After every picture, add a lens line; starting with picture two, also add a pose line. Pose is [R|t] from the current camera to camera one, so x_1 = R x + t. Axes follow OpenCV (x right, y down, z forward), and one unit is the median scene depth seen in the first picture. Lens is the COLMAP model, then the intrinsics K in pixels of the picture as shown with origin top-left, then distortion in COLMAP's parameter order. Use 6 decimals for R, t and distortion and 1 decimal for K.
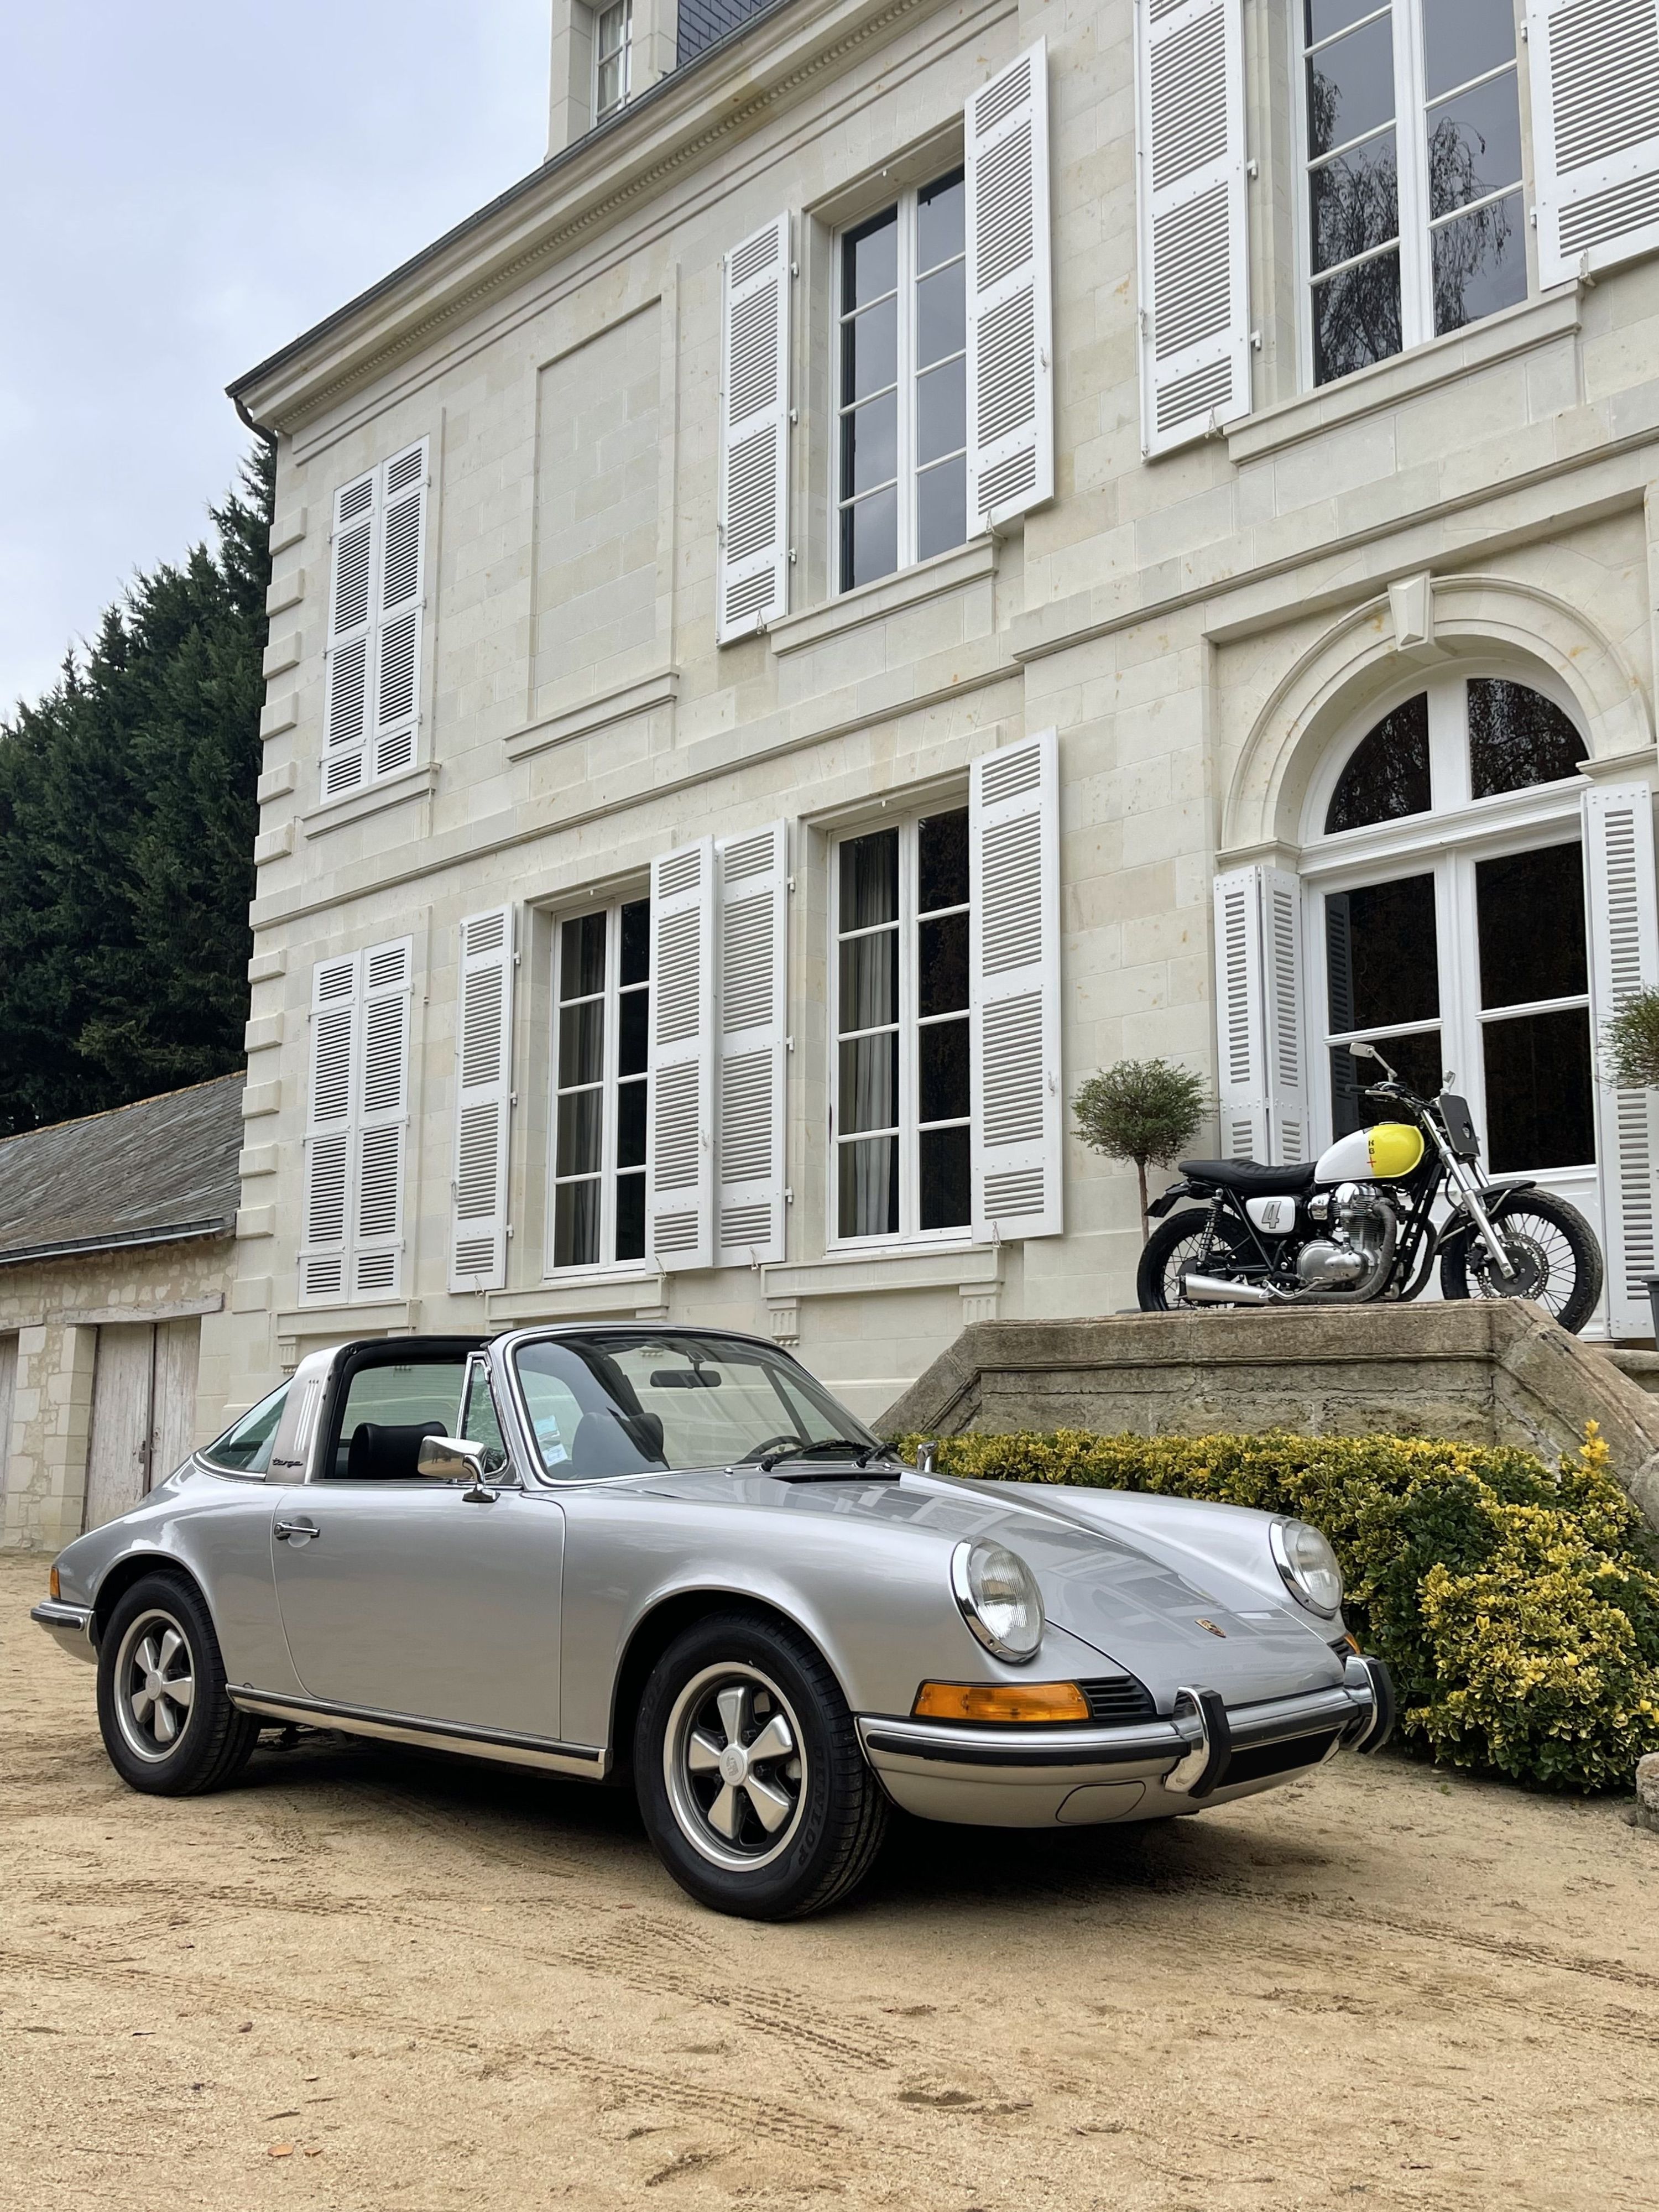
lens RADIAL K [[2034.2, 0, 832.9], [0, 2034.2, 1143.7], [0, 0, 1]] dist [0.049253, 0.000000]
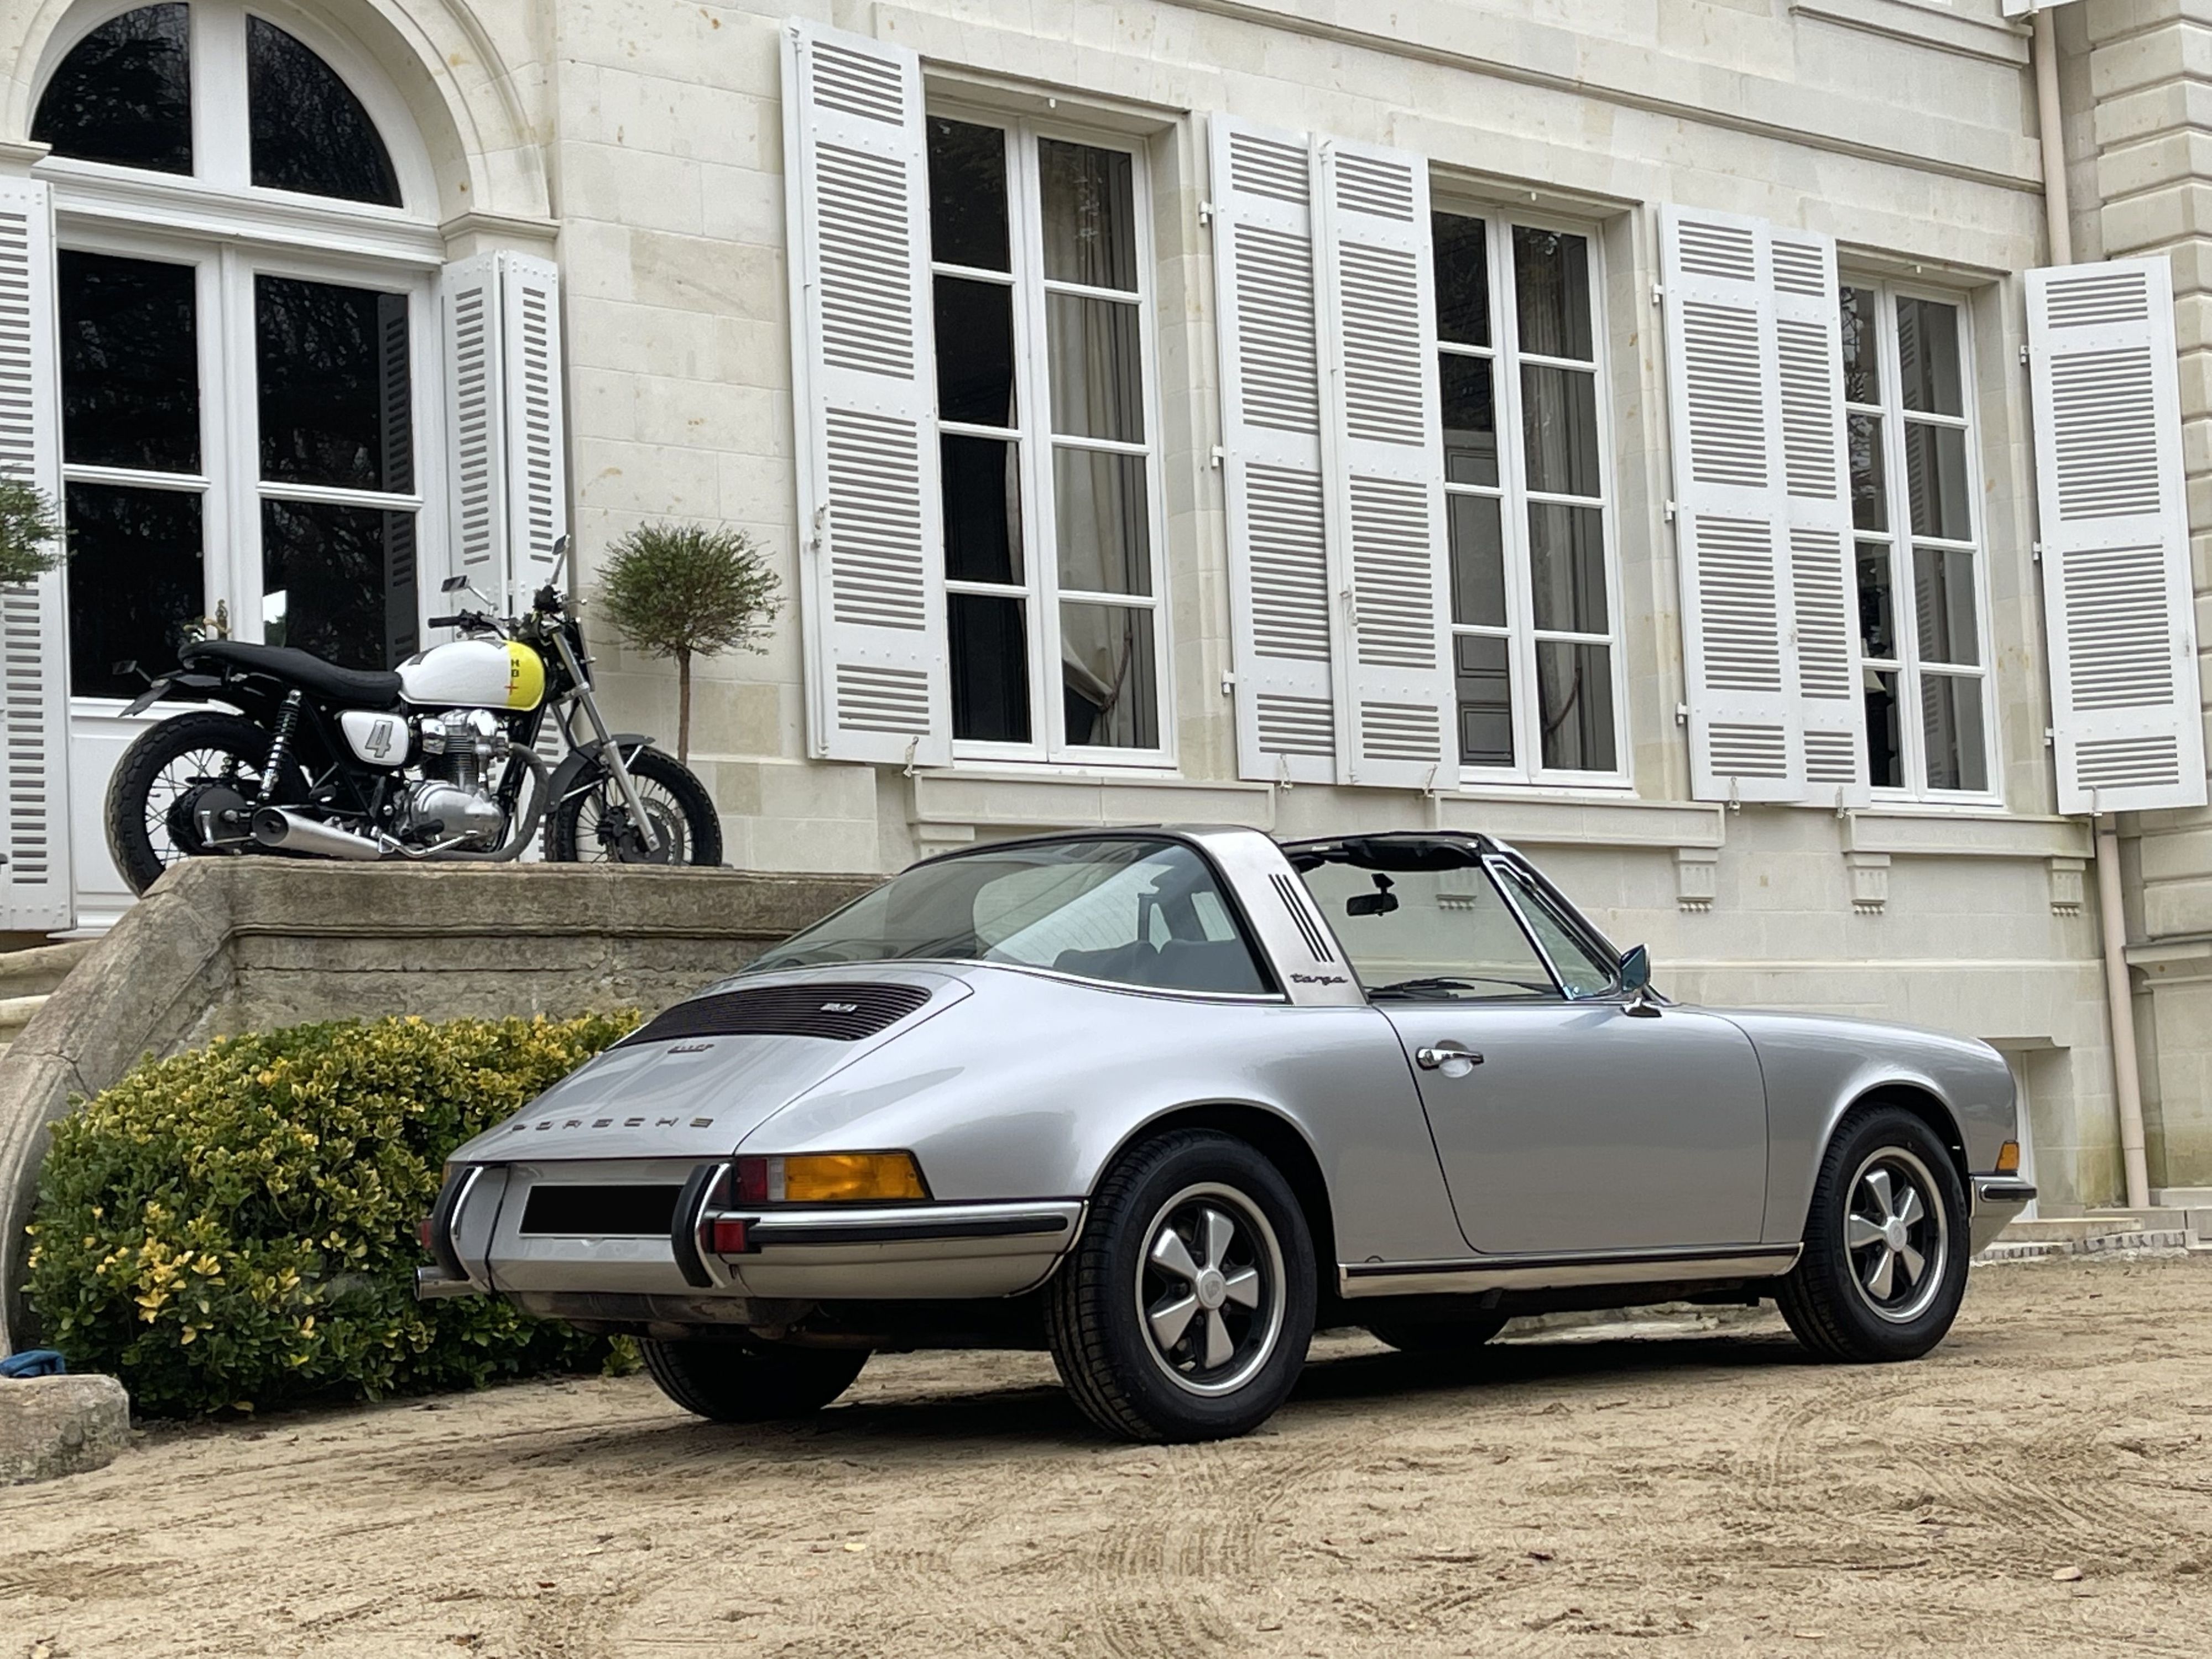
lens RADIAL K [[3662.3, 0, 1119.2], [0, 3662.3, 884.1], [0, 0, 1]] dist [0.102884, 0.000000]
pose [[0.098061, 0.067720, 0.992874, -0.846402], [-0.101028, 0.993205, -0.057765, 0.109329], [-0.990039, -0.094643, 0.104236, 0.492846]]
